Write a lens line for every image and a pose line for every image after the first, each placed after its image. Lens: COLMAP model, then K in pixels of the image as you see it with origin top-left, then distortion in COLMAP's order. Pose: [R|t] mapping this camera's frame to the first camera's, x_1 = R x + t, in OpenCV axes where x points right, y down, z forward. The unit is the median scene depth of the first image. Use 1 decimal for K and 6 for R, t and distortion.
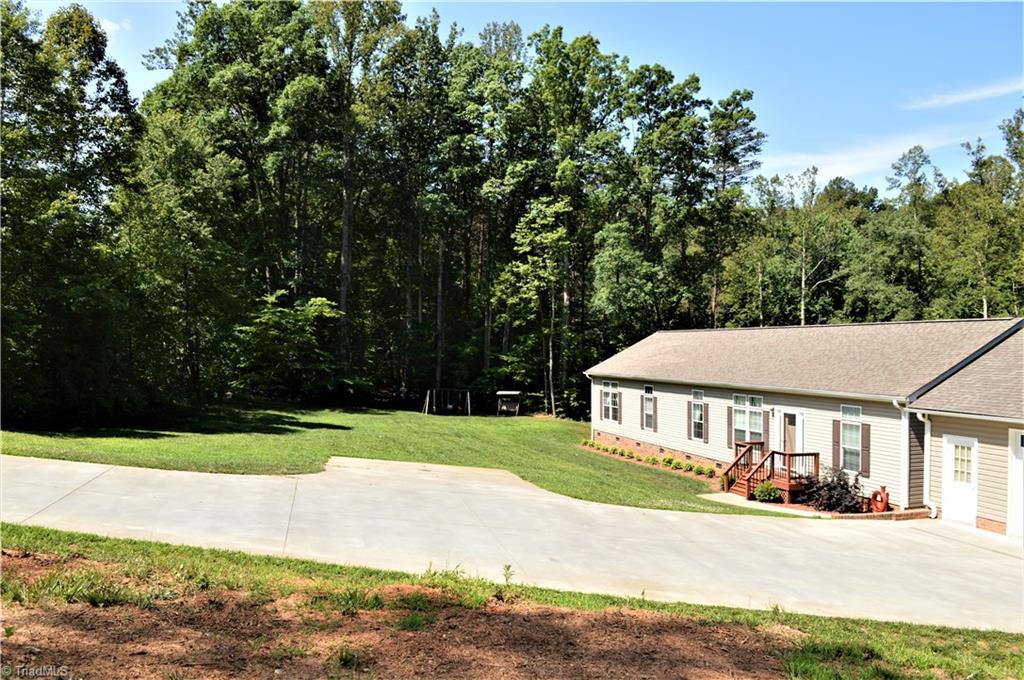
lens RADIAL K [[793.3, 0, 520.0], [0, 793.3, 348.5], [0, 0, 1]] dist [-0.088317, 0.010768]
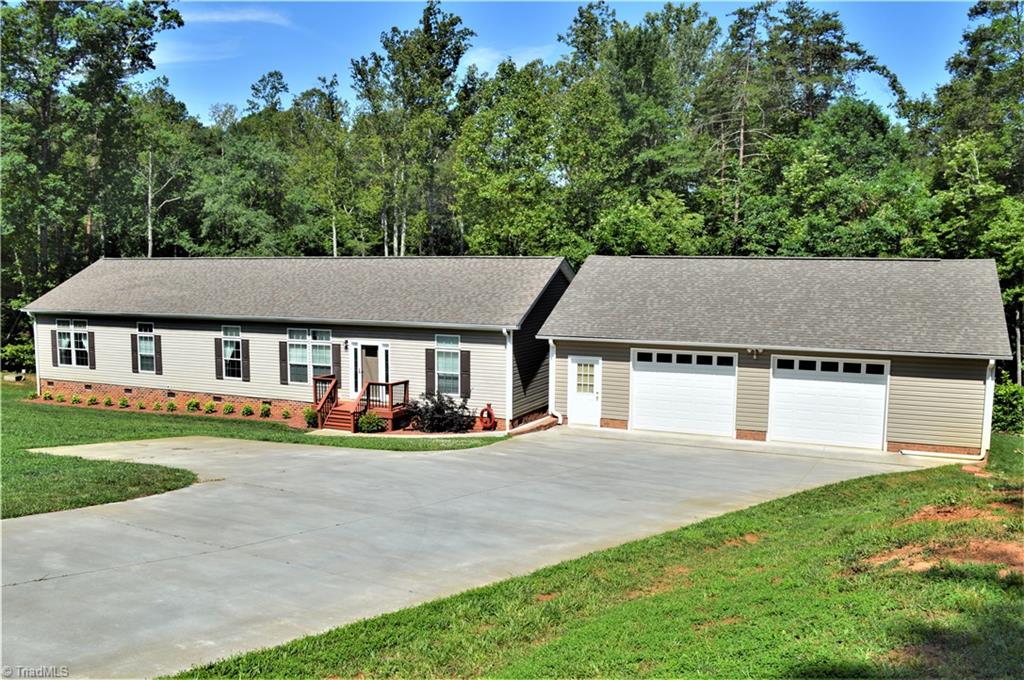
lens RADIAL K [[843.1, 0, 474.2], [0, 843.1, 358.9], [0, 0, 1]] dist [-0.085046, 0.017604]
pose [[0.670685, -0.078343, 0.737593, -0.304386], [-0.003200, 0.994092, 0.108497, -0.016048], [-0.741735, -0.075127, 0.666472, 0.124276]]
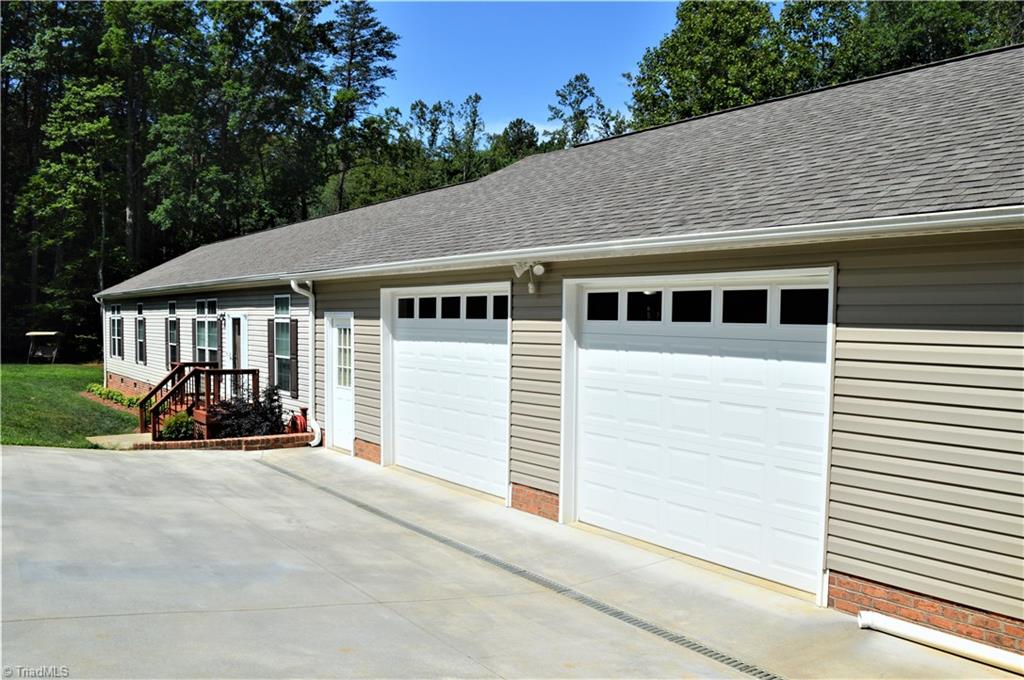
lens RADIAL K [[843.1, 0, 508.9], [0, 843.1, 367.0], [0, 0, 1]] dist [-0.085046, 0.017604]
pose [[0.947171, -0.008107, 0.320627, 0.265781], [-0.010408, 0.998377, 0.055991, 0.065257], [-0.320561, -0.056371, 0.945549, 0.168612]]
